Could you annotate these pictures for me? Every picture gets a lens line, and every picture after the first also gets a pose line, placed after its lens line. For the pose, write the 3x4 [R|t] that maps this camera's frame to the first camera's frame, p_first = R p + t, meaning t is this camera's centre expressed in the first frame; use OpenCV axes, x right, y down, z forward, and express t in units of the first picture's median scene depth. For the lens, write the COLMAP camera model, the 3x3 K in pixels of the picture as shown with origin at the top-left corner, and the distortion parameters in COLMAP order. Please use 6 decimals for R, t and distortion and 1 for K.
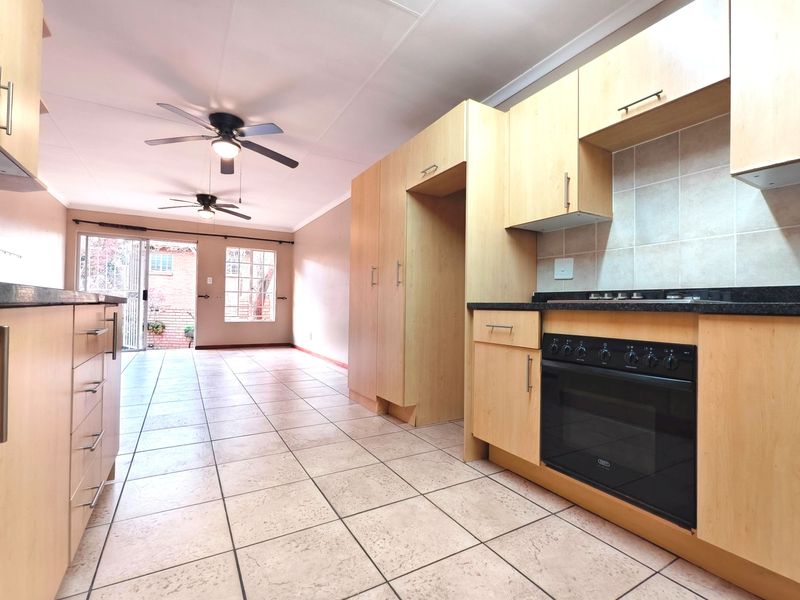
lens RADIAL K [[370.8, 0, 401.2], [0, 370.8, 301.6], [0, 0, 1]] dist [-0.001624, -0.001285]
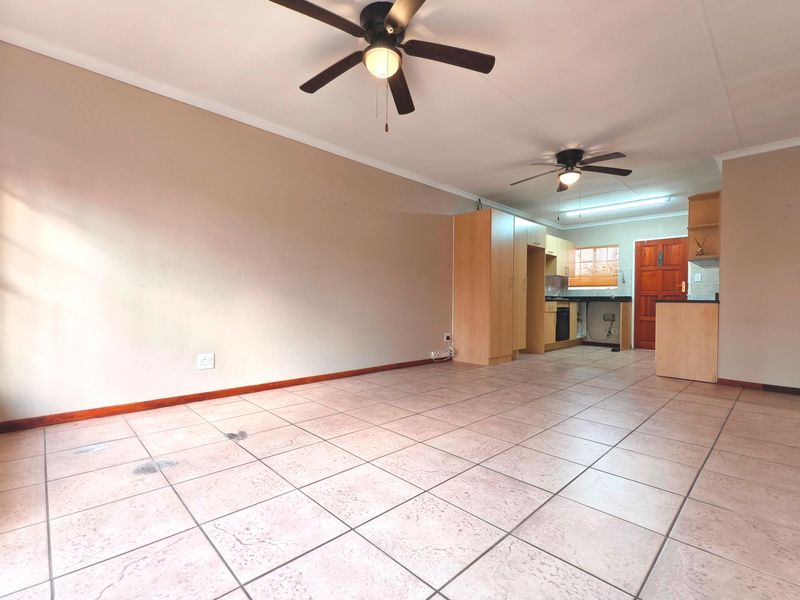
lens RADIAL K [[370.8, 0, 397.8], [0, 370.8, 299.3], [0, 0, 1]] dist [-0.001624, -0.001285]
pose [[-0.227435, -0.016323, 0.973656, -0.764700], [-0.031861, 0.999449, 0.009313, 0.004914], [-0.973272, -0.028903, -0.227830, 0.896001]]
